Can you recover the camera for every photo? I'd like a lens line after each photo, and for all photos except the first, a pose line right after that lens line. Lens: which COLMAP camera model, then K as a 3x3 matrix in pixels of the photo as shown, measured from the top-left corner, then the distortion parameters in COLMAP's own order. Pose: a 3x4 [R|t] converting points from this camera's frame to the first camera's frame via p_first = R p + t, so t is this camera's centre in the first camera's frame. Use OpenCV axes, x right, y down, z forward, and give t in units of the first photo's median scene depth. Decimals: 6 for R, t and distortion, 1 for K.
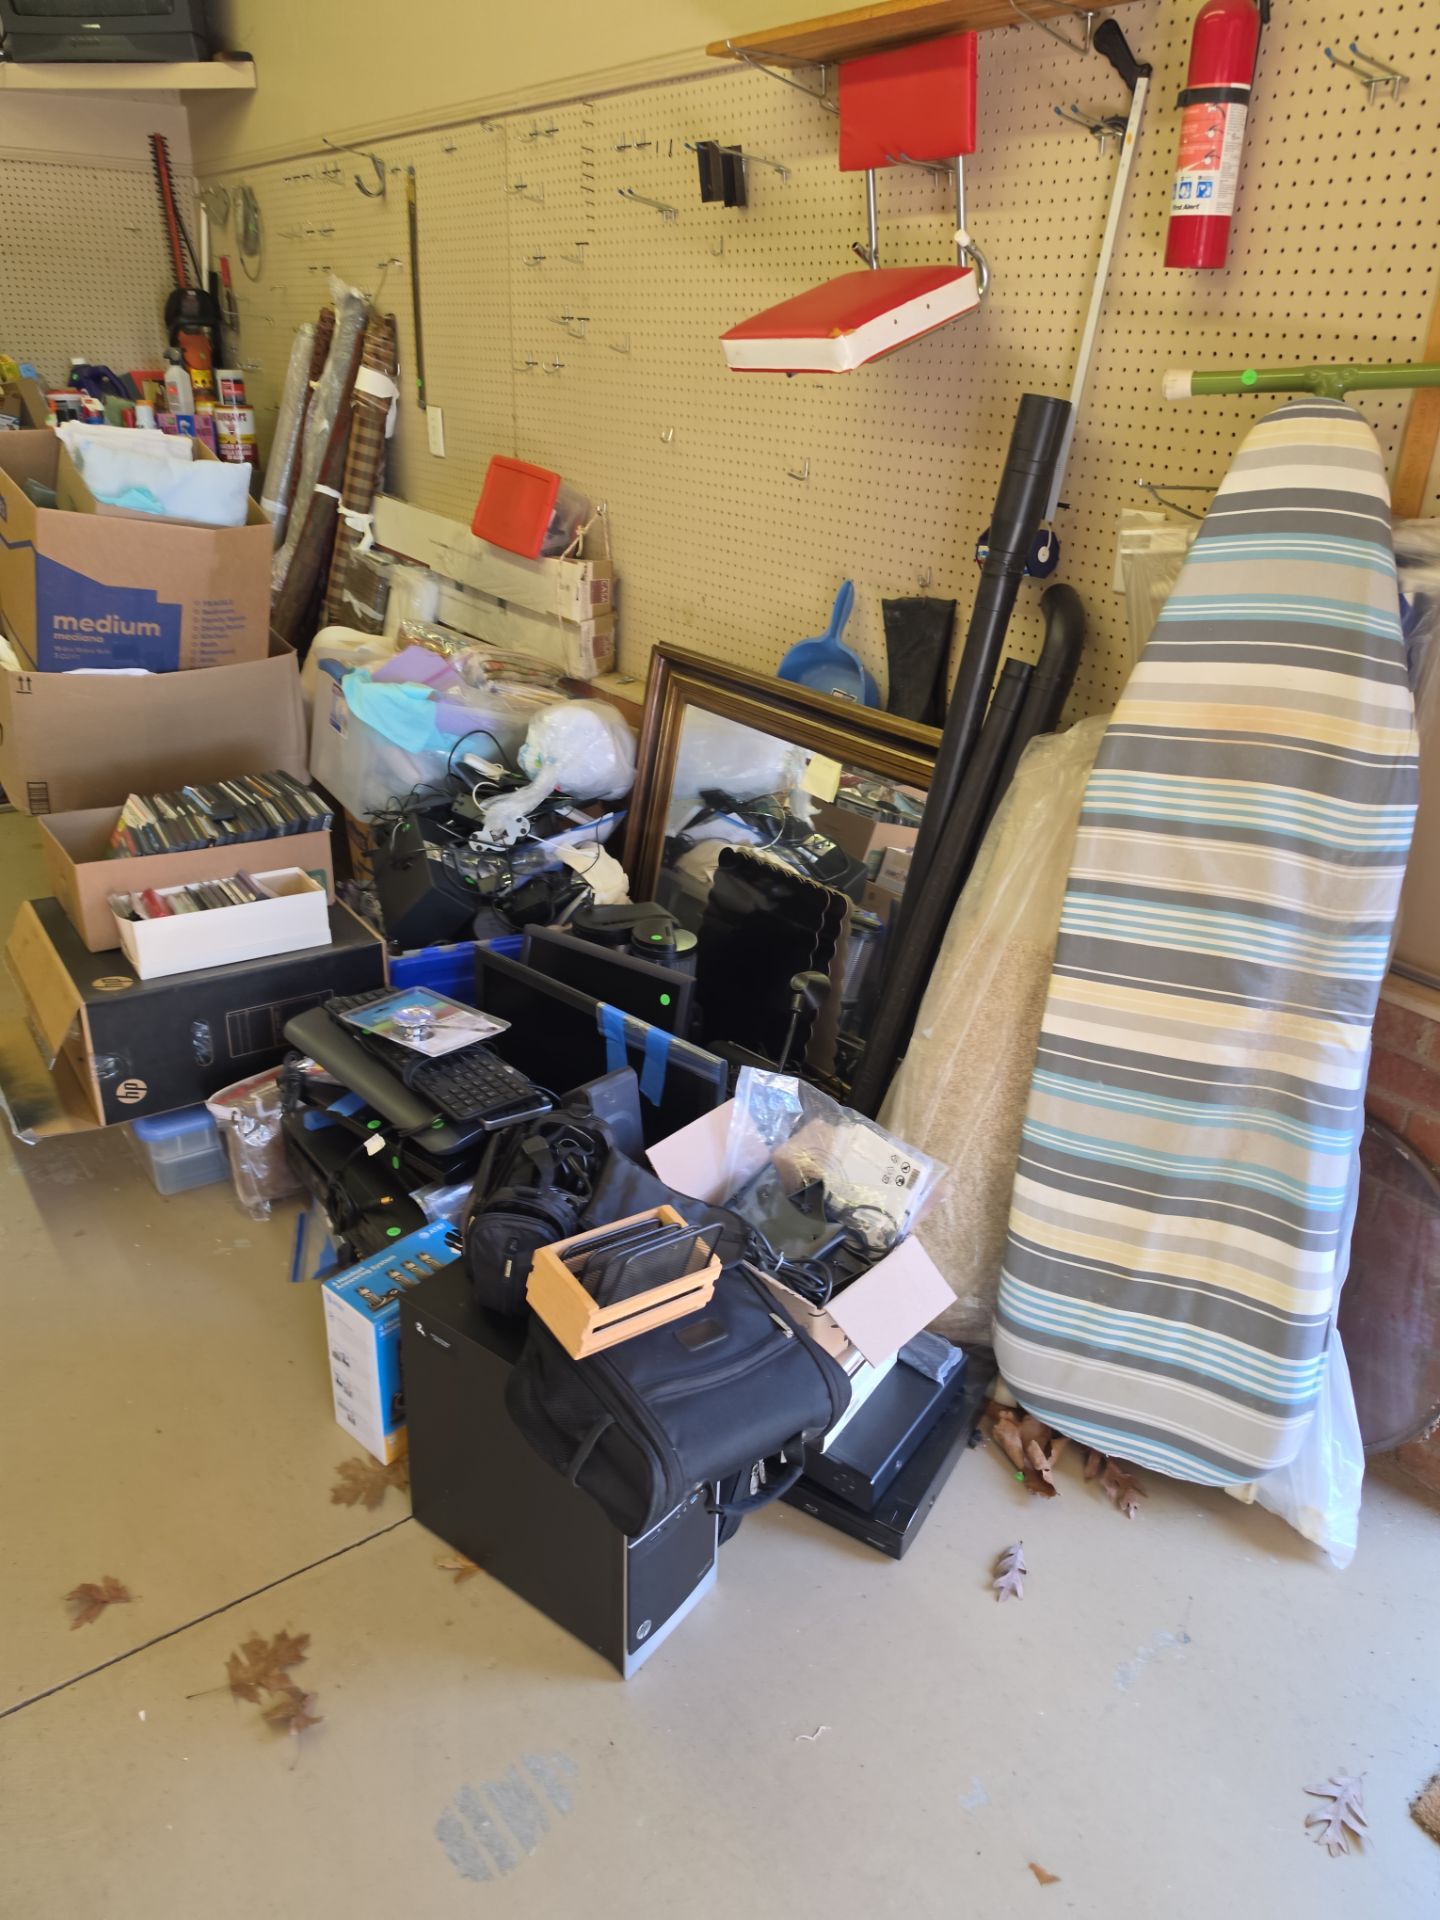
lens RADIAL K [[1288.2, 0, 721.9], [0, 1288.2, 958.3], [0, 0, 1]] dist [0.002715, -0.015778]
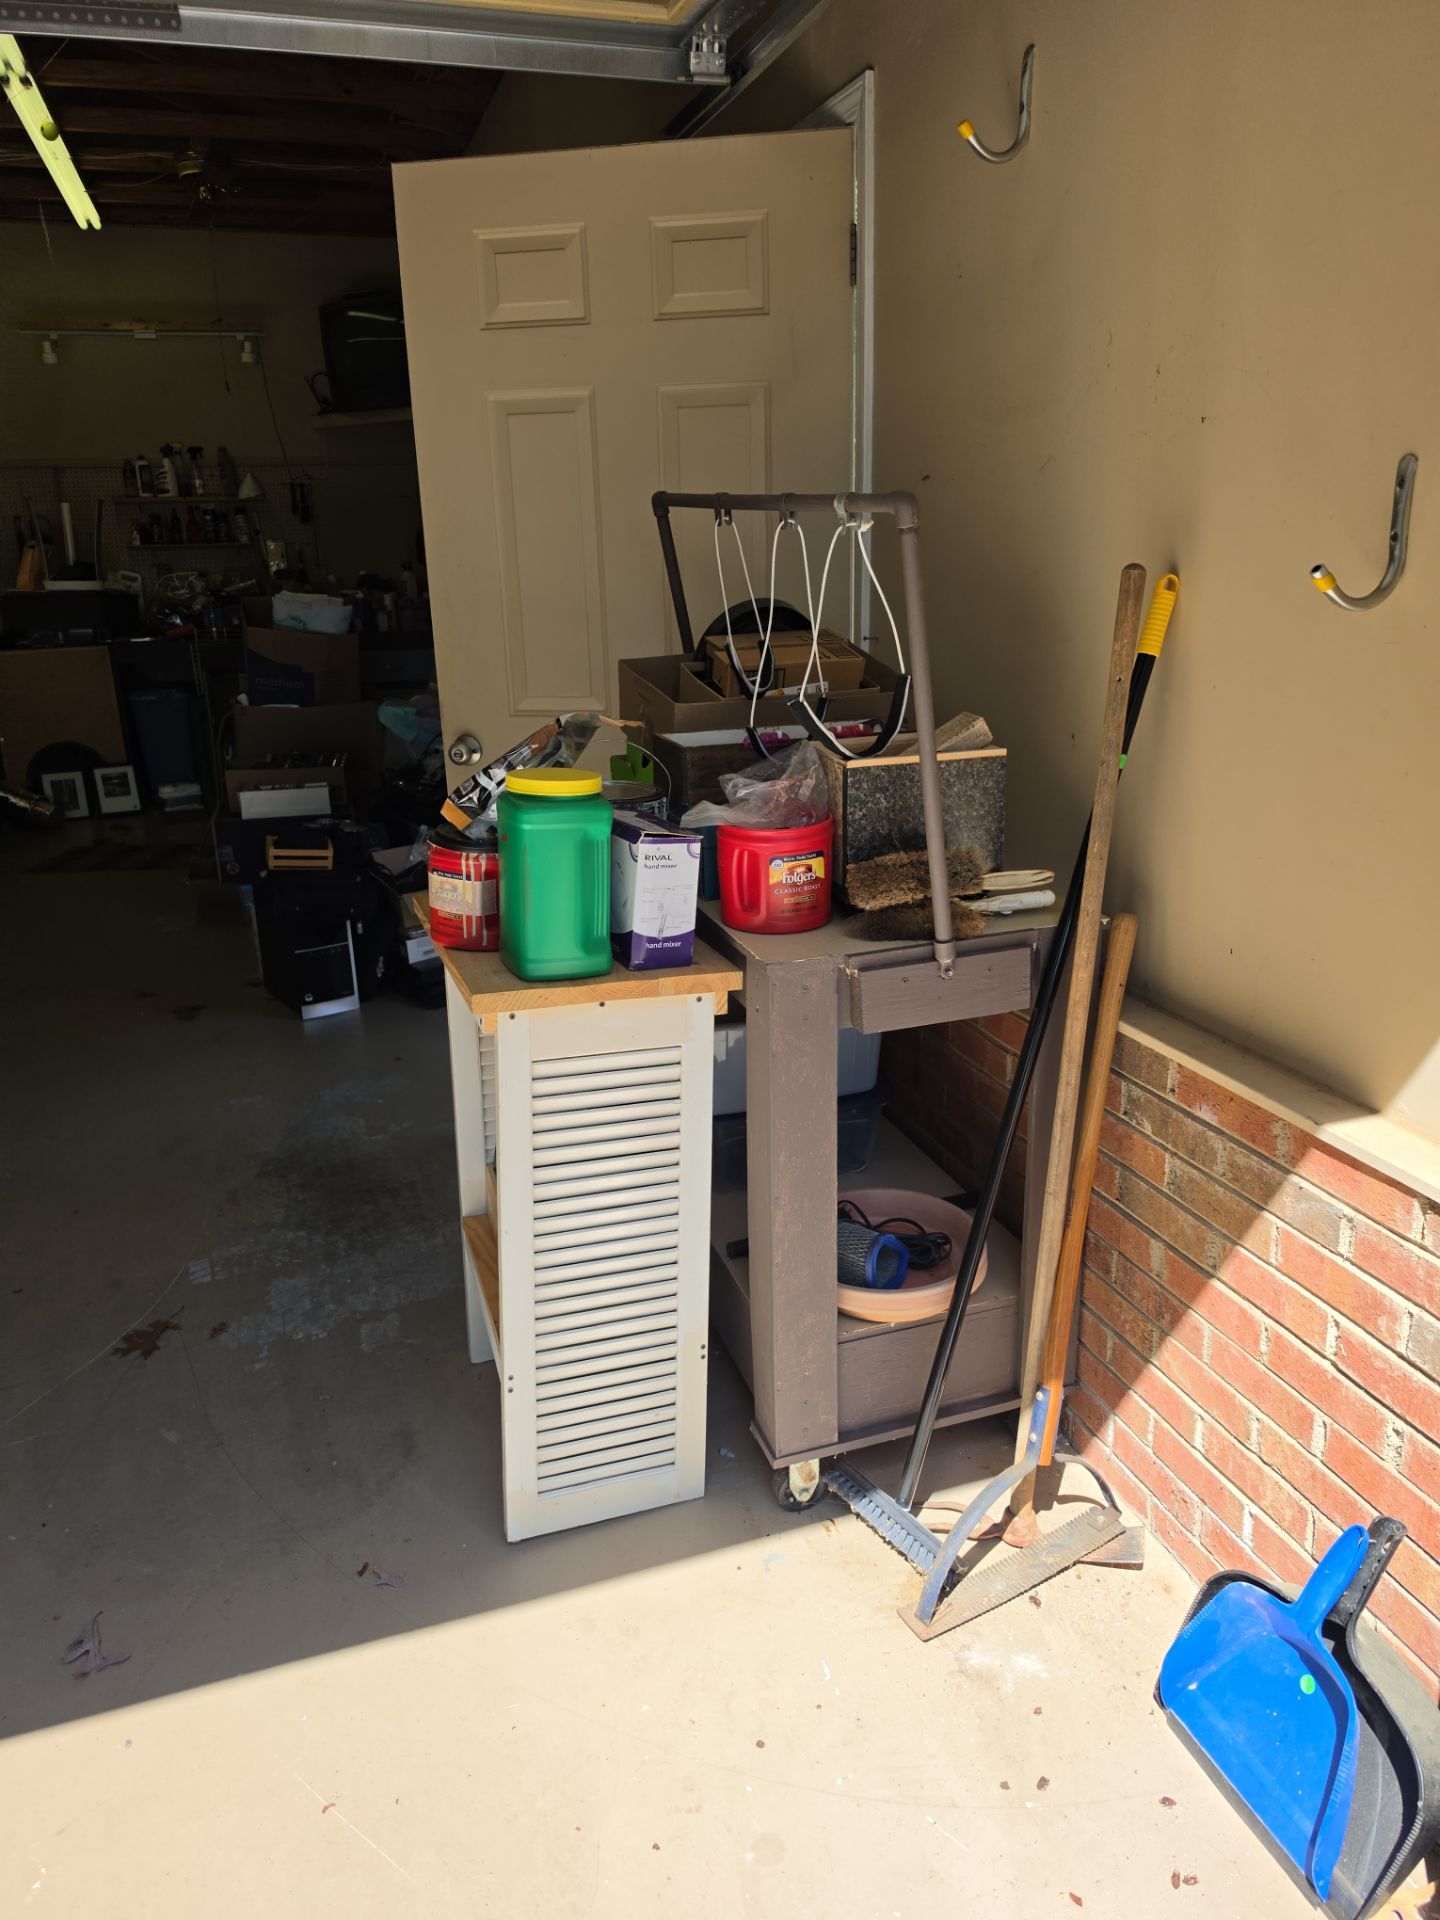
lens RADIAL K [[1326.8, 0, 723.5], [0, 1326.8, 955.2], [0, 0, 1]] dist [0.007368, -0.024039]
pose [[0.946493, 0.027923, -0.321514, 0.617839], [-0.076824, 0.987105, -0.140432, 0.288801], [0.313447, 0.157618, 0.936433, -0.488377]]
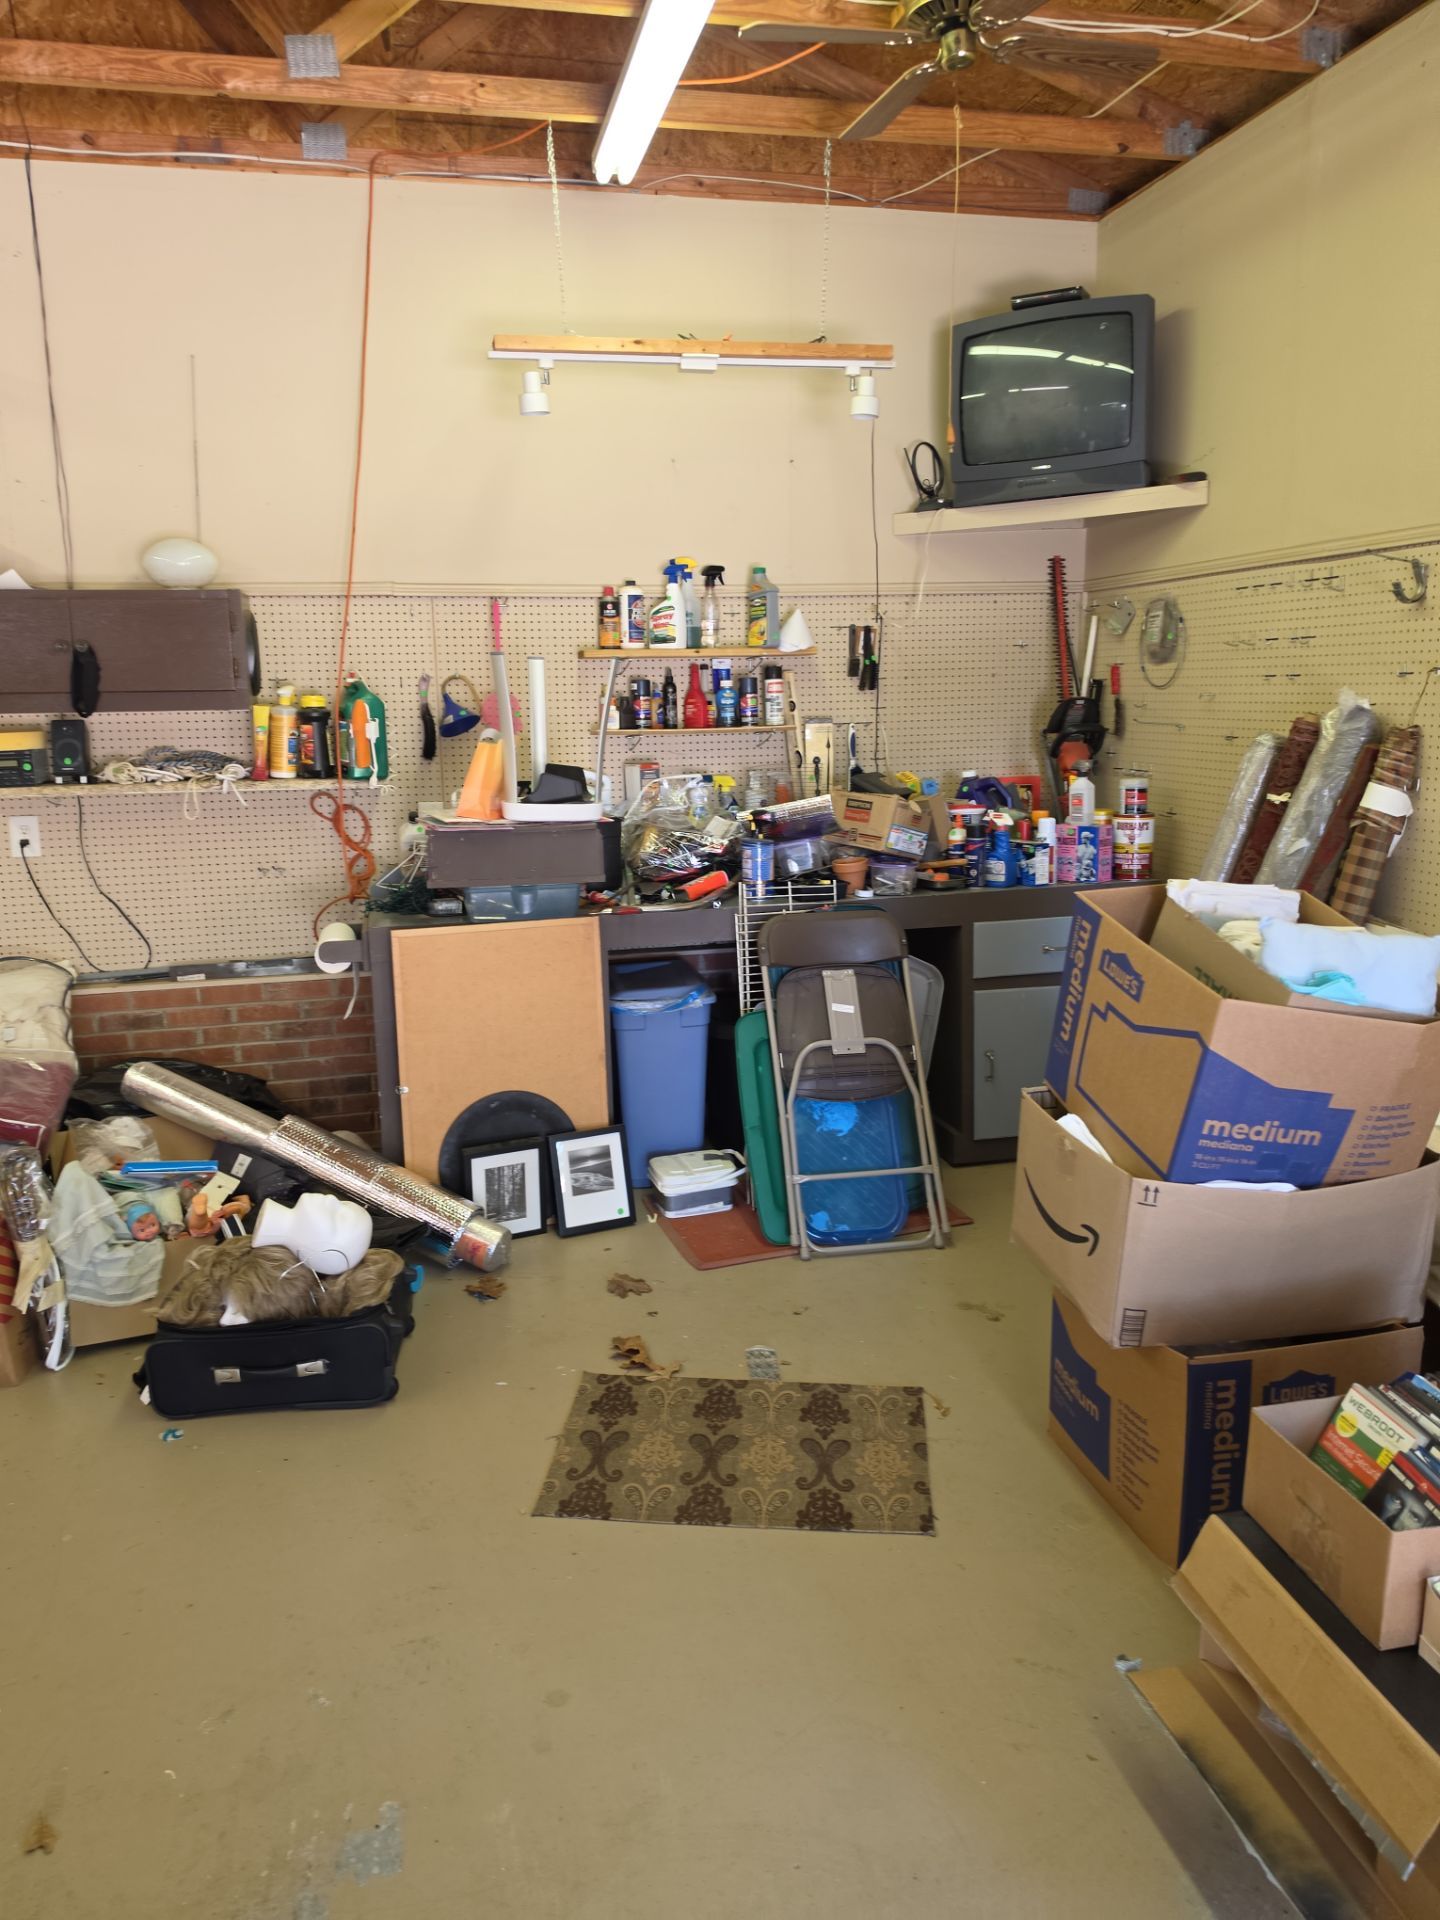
lens RADIAL K [[1327.2, 0, 719.5], [0, 1327.2, 972.9], [0, 0, 1]] dist [0.003716, -0.002243]
pose [[0.907152, 0.027734, -0.419888, -0.302010], [-0.127914, 0.968783, -0.212364, -0.092999], [0.400890, 0.246356, 0.882381, 0.073307]]
